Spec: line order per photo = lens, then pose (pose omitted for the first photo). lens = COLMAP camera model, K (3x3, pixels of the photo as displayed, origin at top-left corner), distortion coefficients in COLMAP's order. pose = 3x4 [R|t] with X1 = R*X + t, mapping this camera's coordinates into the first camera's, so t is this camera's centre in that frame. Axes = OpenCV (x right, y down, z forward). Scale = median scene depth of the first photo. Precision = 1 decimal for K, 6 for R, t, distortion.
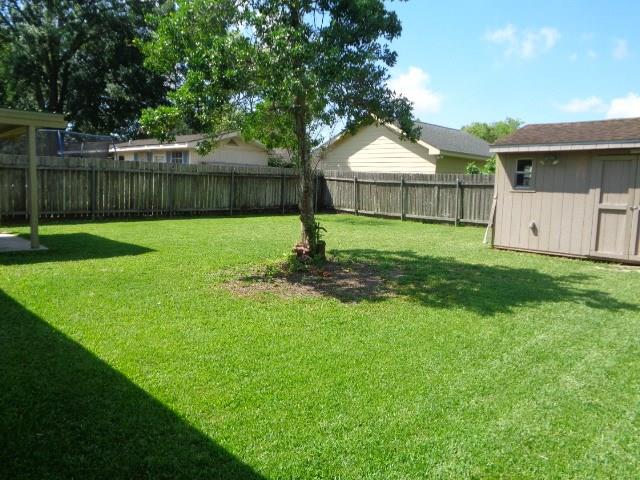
lens RADIAL K [[495.8, 0, 320.0], [0, 495.8, 240.0], [0, 0, 1]] dist [0.034457, -0.002700]
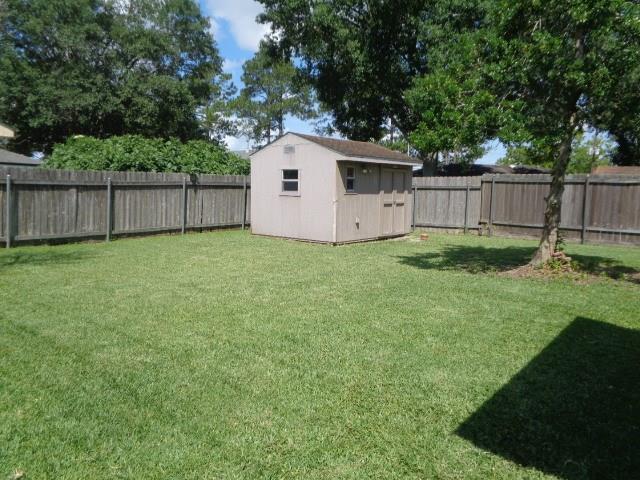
lens RADIAL K [[495.8, 0, 320.0], [0, 495.8, 240.0], [0, 0, 1]] dist [0.034457, -0.002700]
pose [[-0.091037, -0.136440, 0.986456, -0.508867], [0.099220, 0.984398, 0.145312, -0.108831], [-0.990892, 0.111105, -0.076079, 0.755518]]
